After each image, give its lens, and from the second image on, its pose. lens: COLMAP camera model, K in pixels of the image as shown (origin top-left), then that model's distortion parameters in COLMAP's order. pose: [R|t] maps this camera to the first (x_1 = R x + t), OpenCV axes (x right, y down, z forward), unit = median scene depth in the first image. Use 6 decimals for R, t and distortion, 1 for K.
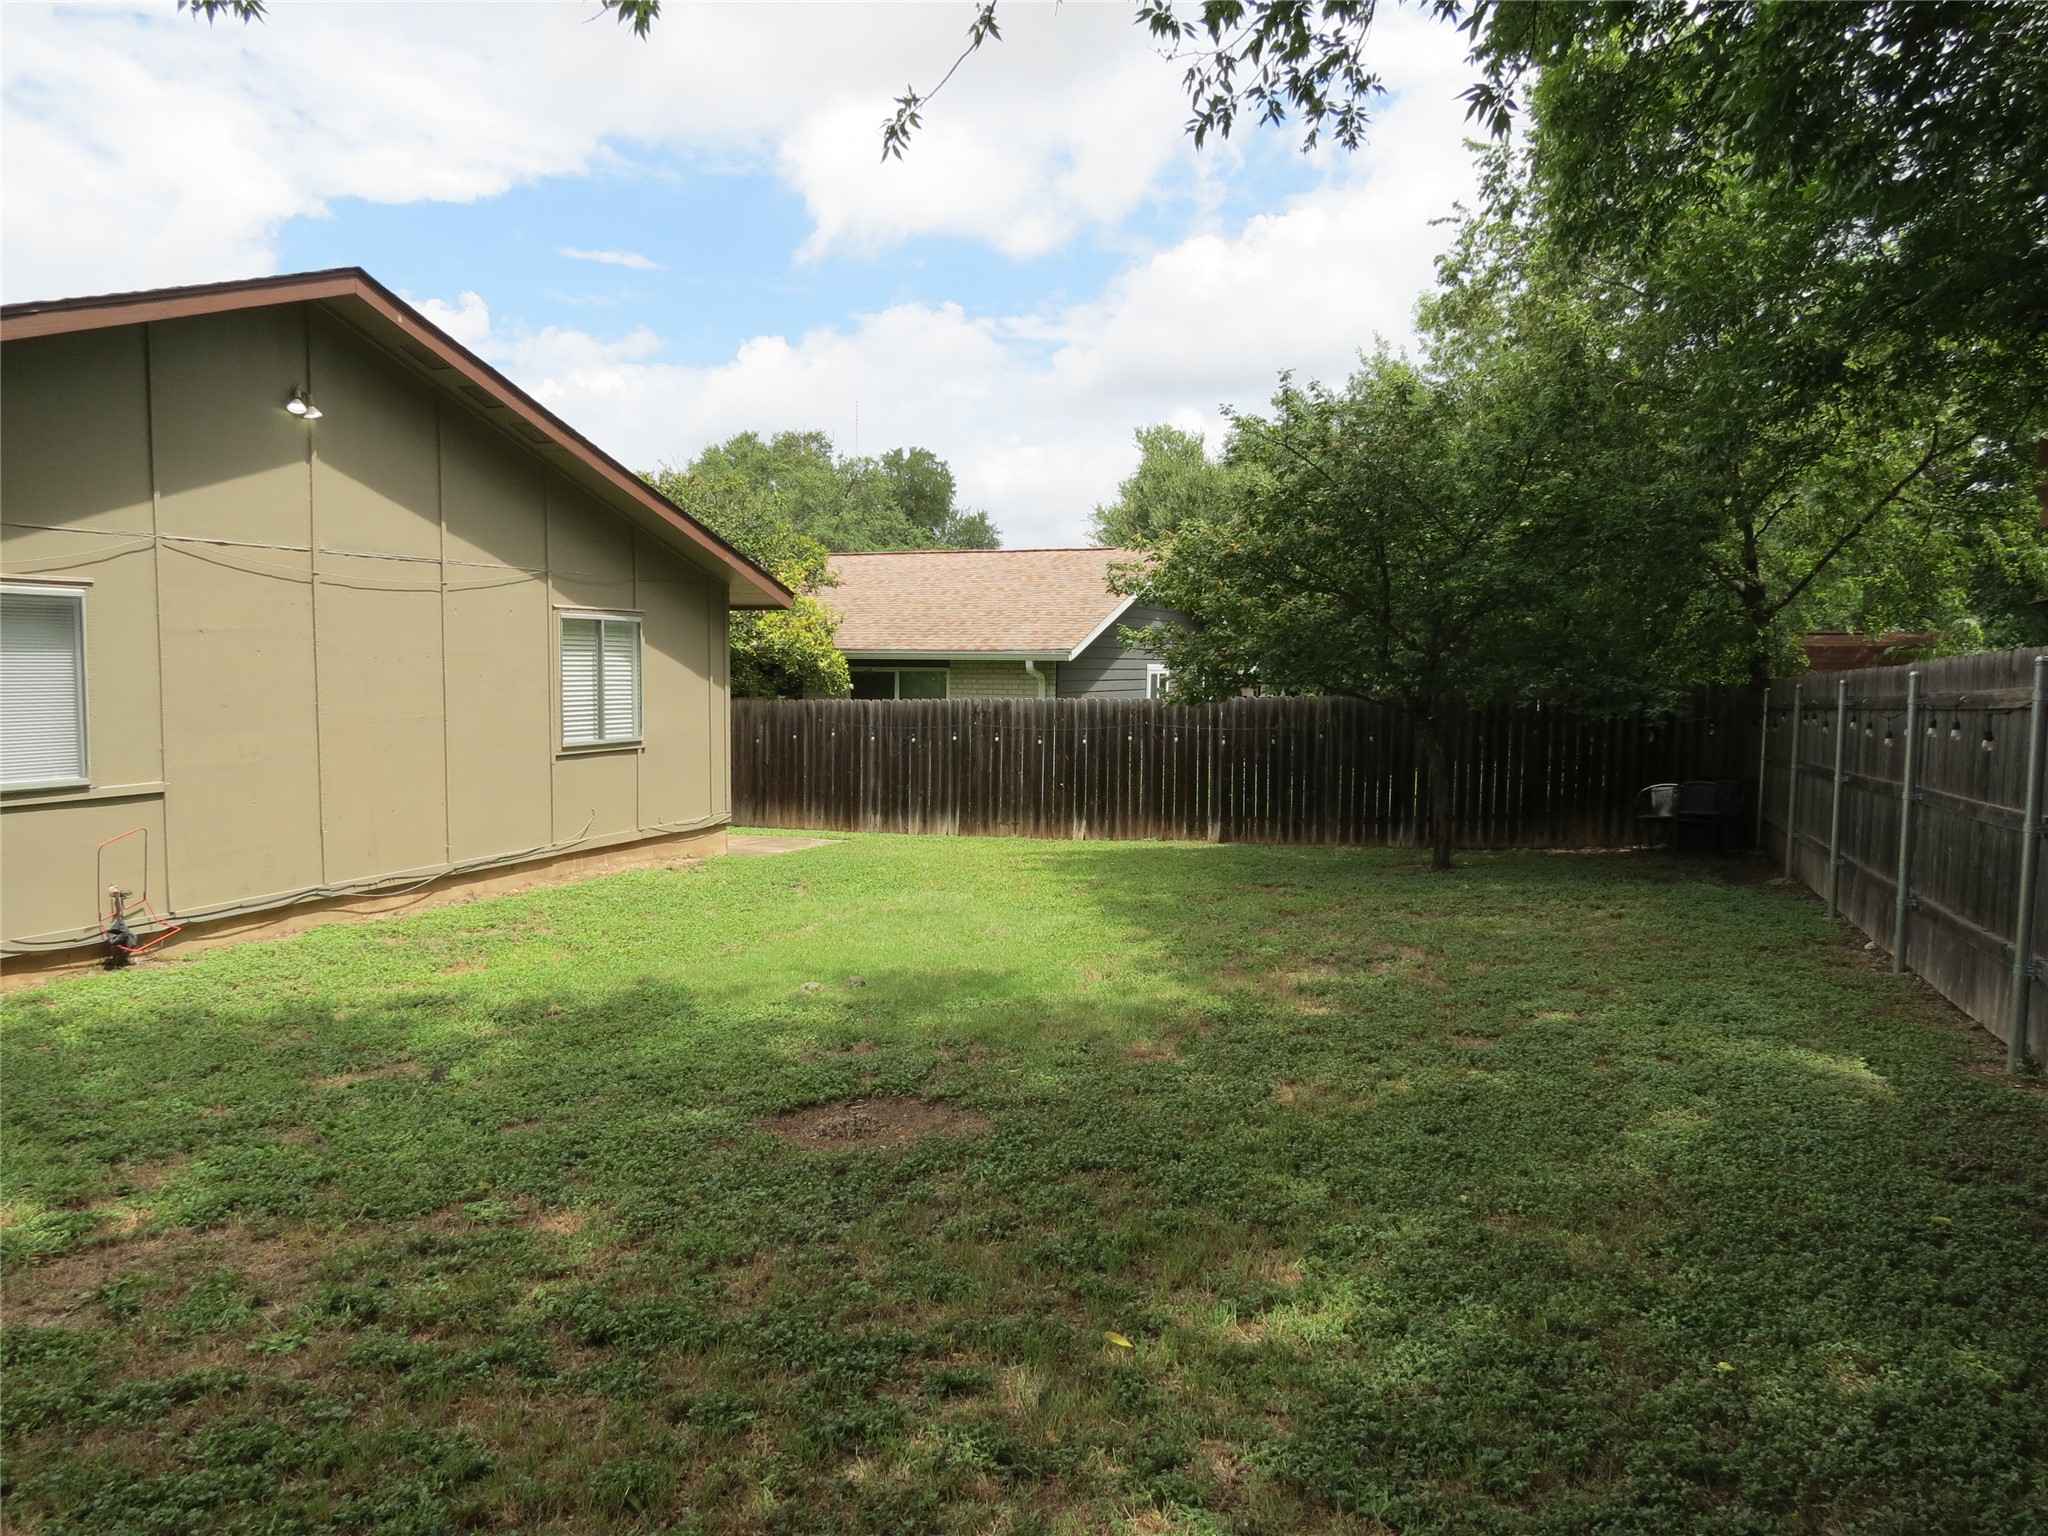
lens RADIAL K [[1432.8, 0, 1024.0], [0, 1432.8, 768.0], [0, 0, 1]] dist [-0.036598, 0.006665]
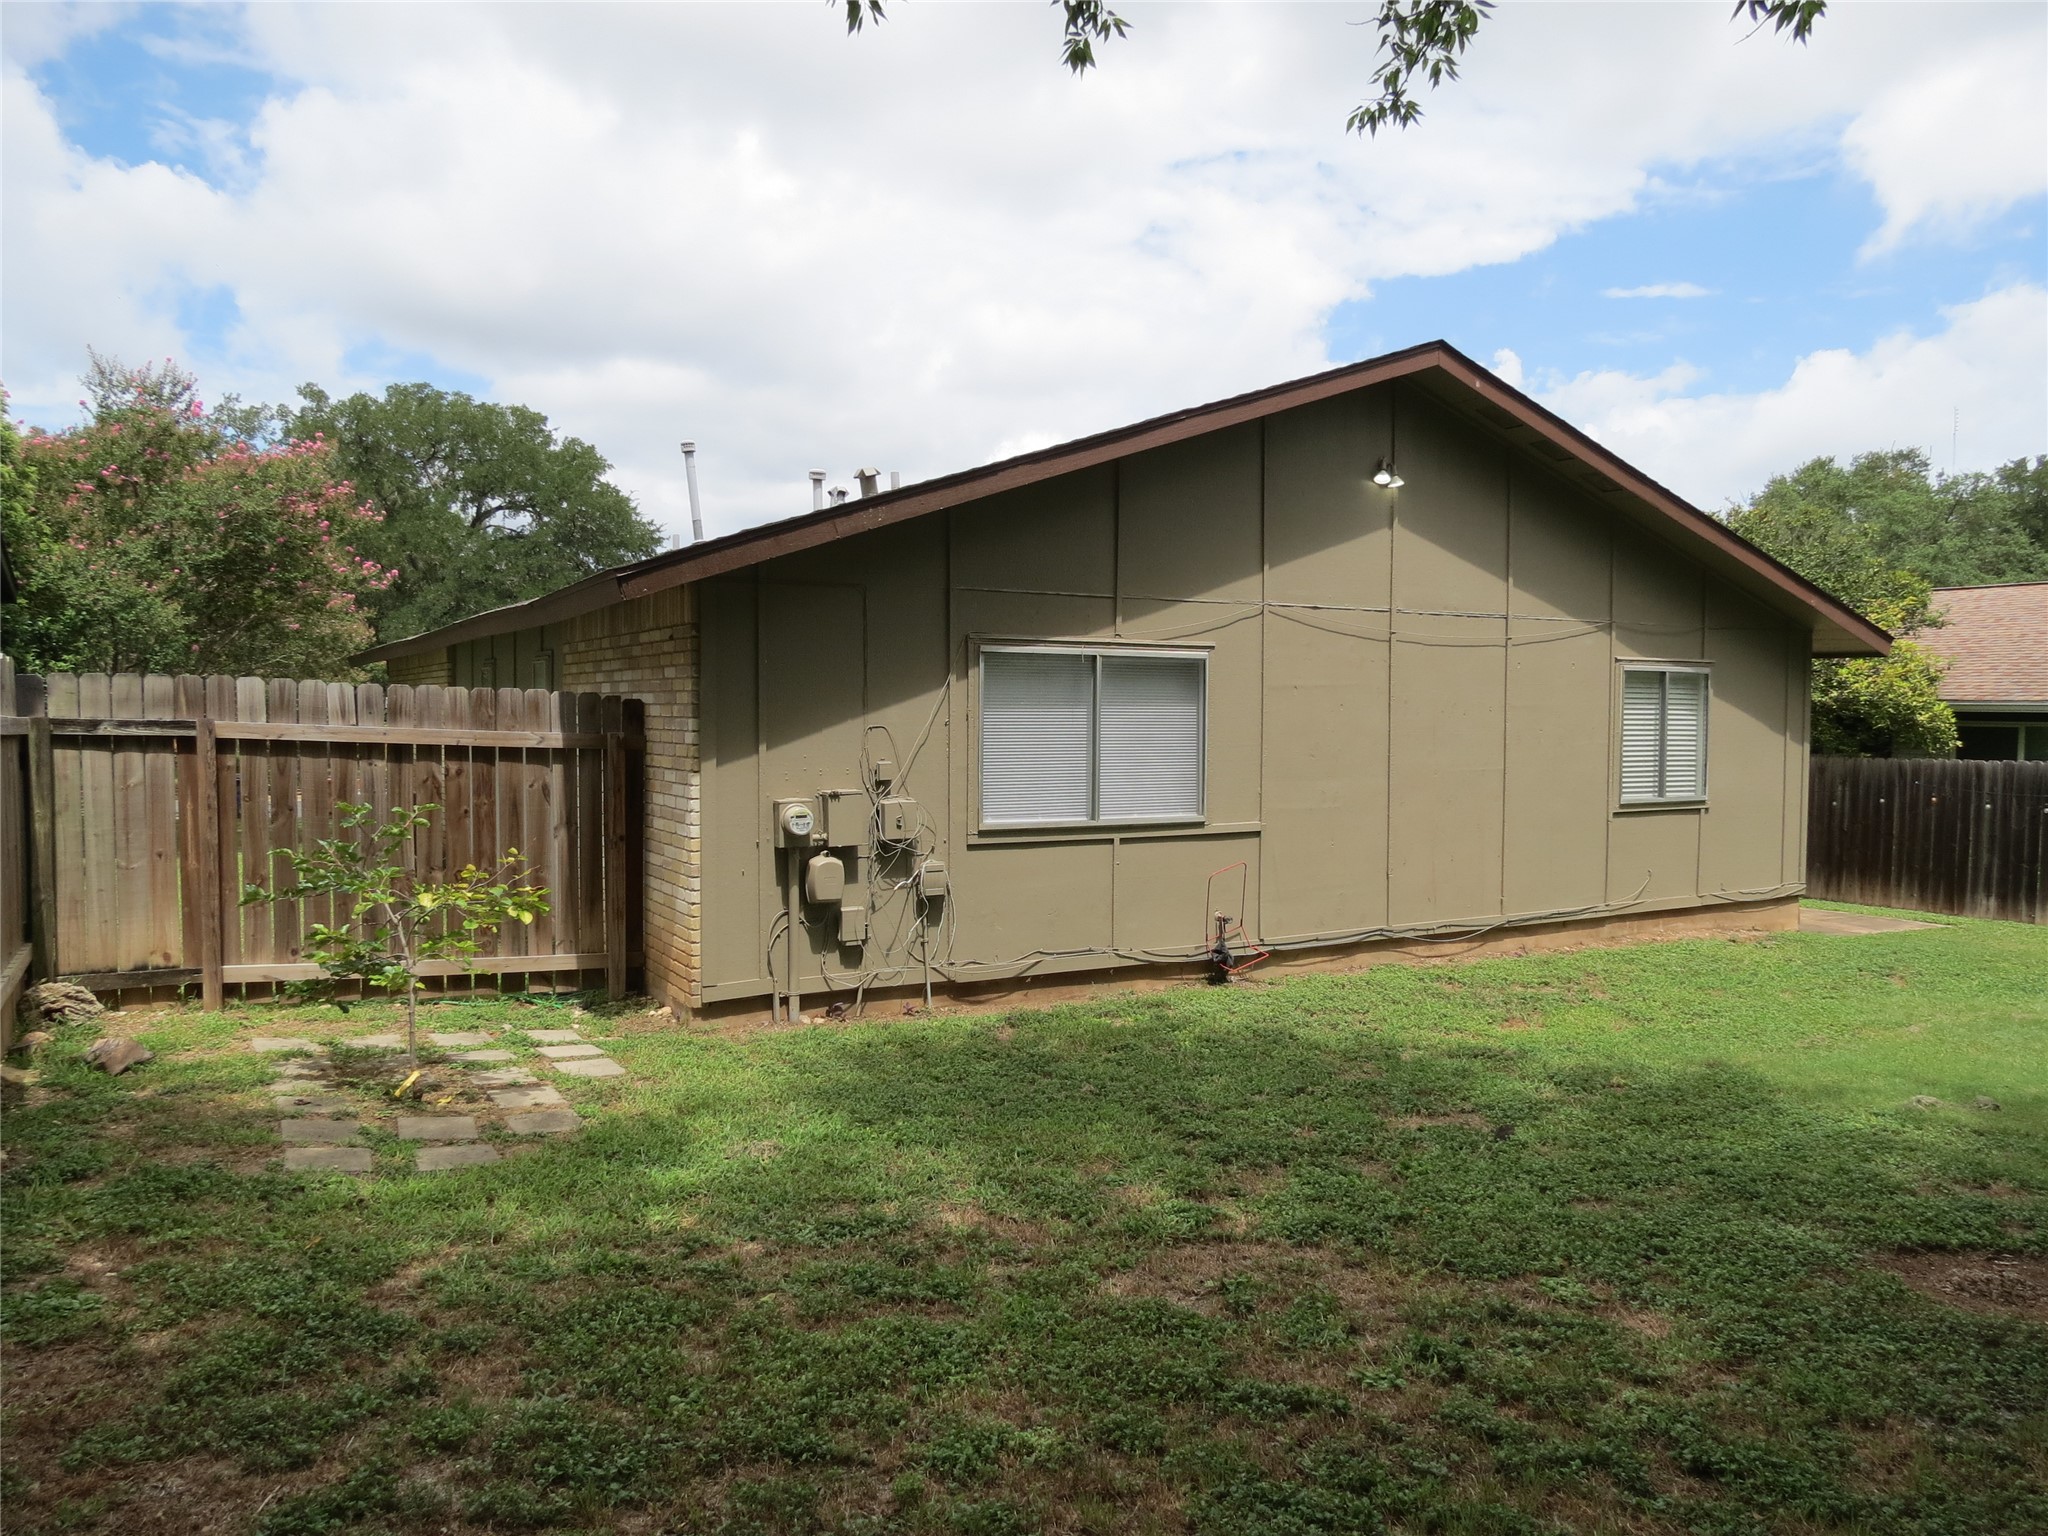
lens RADIAL K [[1432.8, 0, 1024.0], [0, 1432.8, 768.0], [0, 0, 1]] dist [-0.036598, 0.006665]
pose [[0.772040, 0.026493, -0.635022, -0.035210], [-0.047431, 0.998746, -0.015997, -0.006248], [0.633802, 0.042470, 0.772329, 0.003164]]
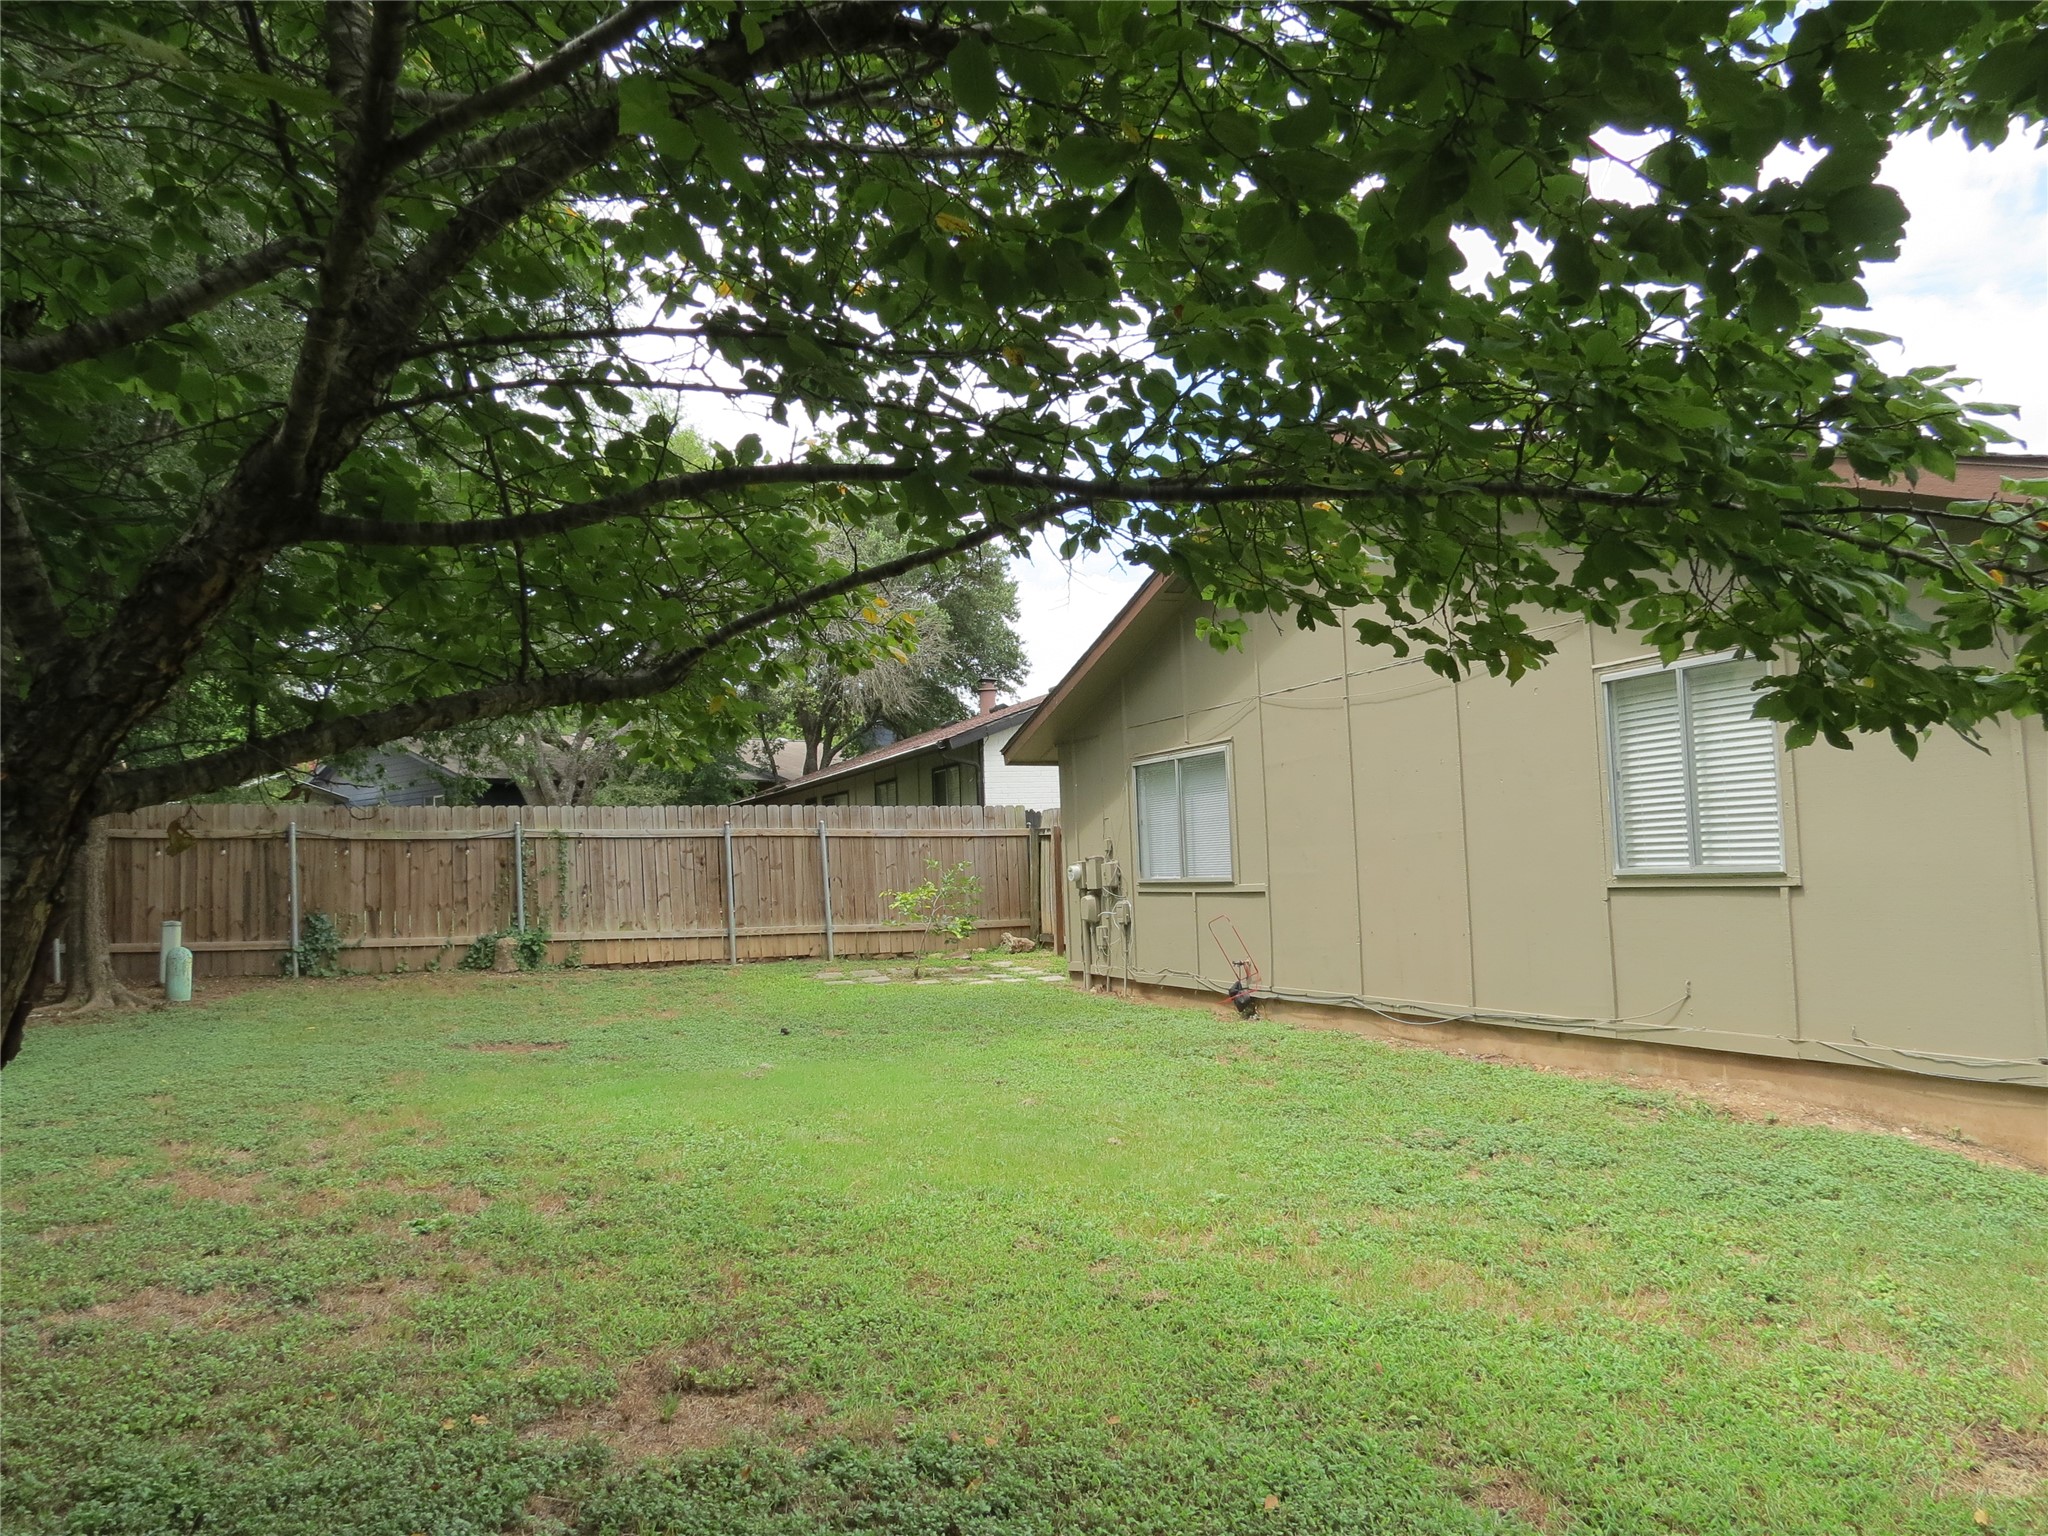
lens RADIAL K [[1432.8, 0, 1024.0], [0, 1432.8, 768.0], [0, 0, 1]] dist [-0.036598, 0.006665]
pose [[-0.719611, -0.034713, -0.693510, 0.472883], [-0.023363, 0.999395, -0.025781, -0.057970], [0.693985, -0.002350, -0.719986, 1.820342]]
